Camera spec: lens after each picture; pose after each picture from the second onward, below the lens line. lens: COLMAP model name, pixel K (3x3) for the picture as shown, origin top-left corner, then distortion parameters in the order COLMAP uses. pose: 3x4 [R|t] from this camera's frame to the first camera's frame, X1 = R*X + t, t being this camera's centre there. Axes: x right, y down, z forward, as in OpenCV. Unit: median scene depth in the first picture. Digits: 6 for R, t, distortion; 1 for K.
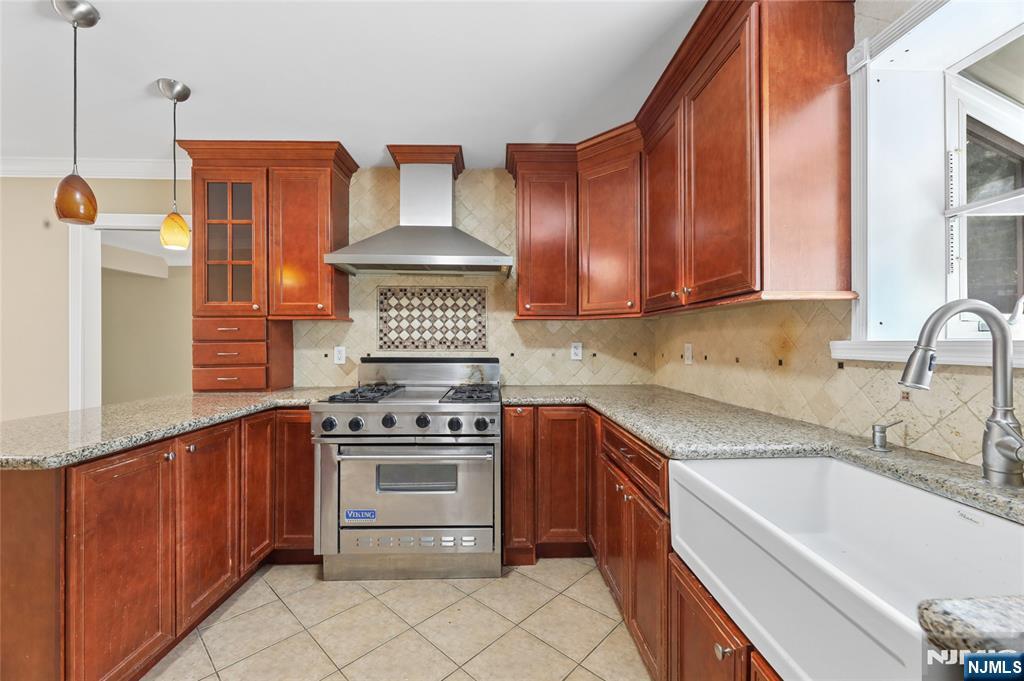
lens RADIAL K [[414.3, 0, 508.8], [0, 414.3, 340.8], [0, 0, 1]] dist [-0.002154, -0.000265]
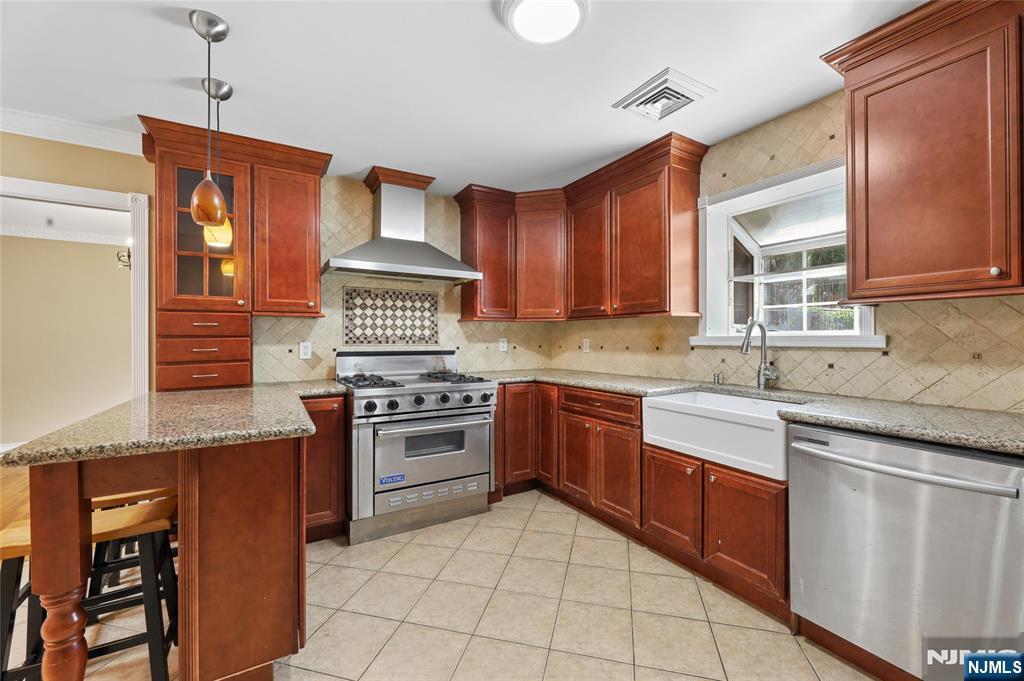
lens RADIAL K [[414.4, 0, 513.5], [0, 414.4, 337.7], [0, 0, 1]] dist [0.000728, 0.000054]
pose [[0.871621, 0.000303, 0.490180, -0.466057], [0.000237, 0.999999, -0.001038, 0.003793], [-0.490180, 0.001021, 0.871621, -0.168985]]
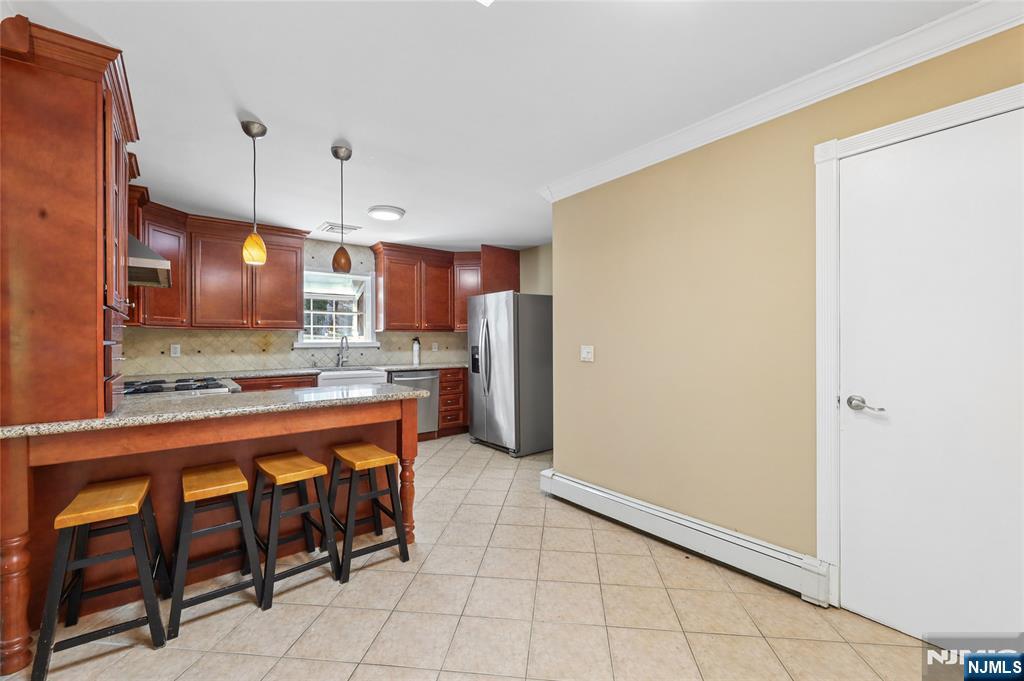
lens RADIAL K [[423.7, 0, 516.5], [0, 423.7, 341.9], [0, 0, 1]] dist [-0.002067, -0.000246]
pose [[-0.599339, 0.003436, 0.800488, -1.540790], [0.004637, 0.999989, -0.000821, 0.002991], [-0.800482, 0.003220, -0.599348, 0.780962]]
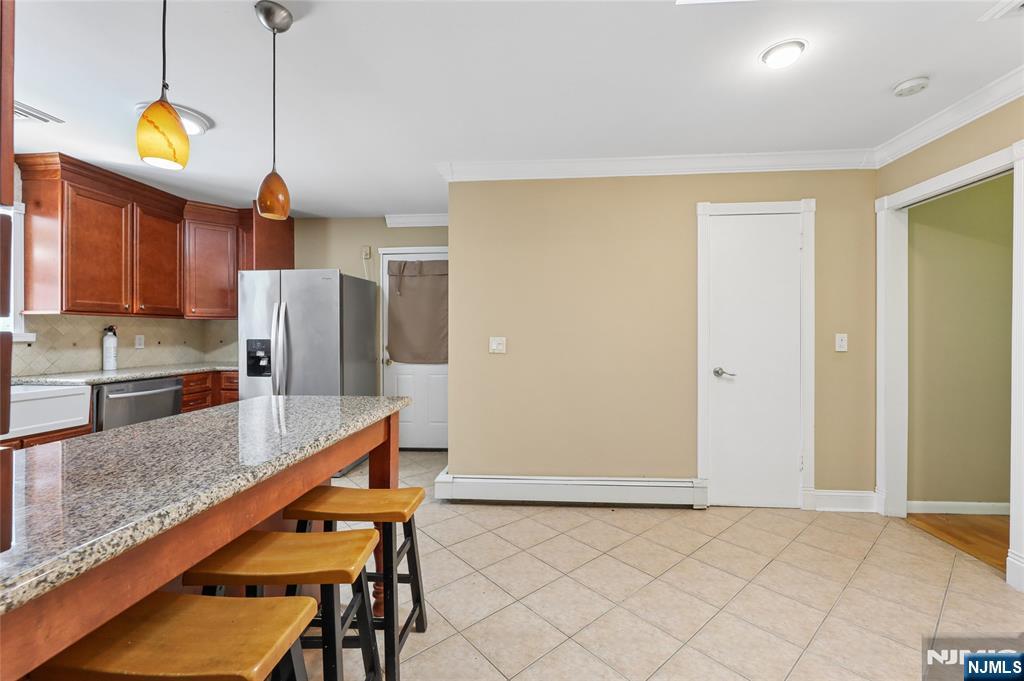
lens RADIAL K [[424.7, 0, 521.2], [0, 424.7, 334.2], [0, 0, 1]] dist [-0.000564, 0.000033]
pose [[-0.994983, 0.002972, 0.100001, -0.938068], [0.002947, 0.999996, -0.000400, 0.005578], [-0.100002, -0.000104, -0.994987, 1.057618]]
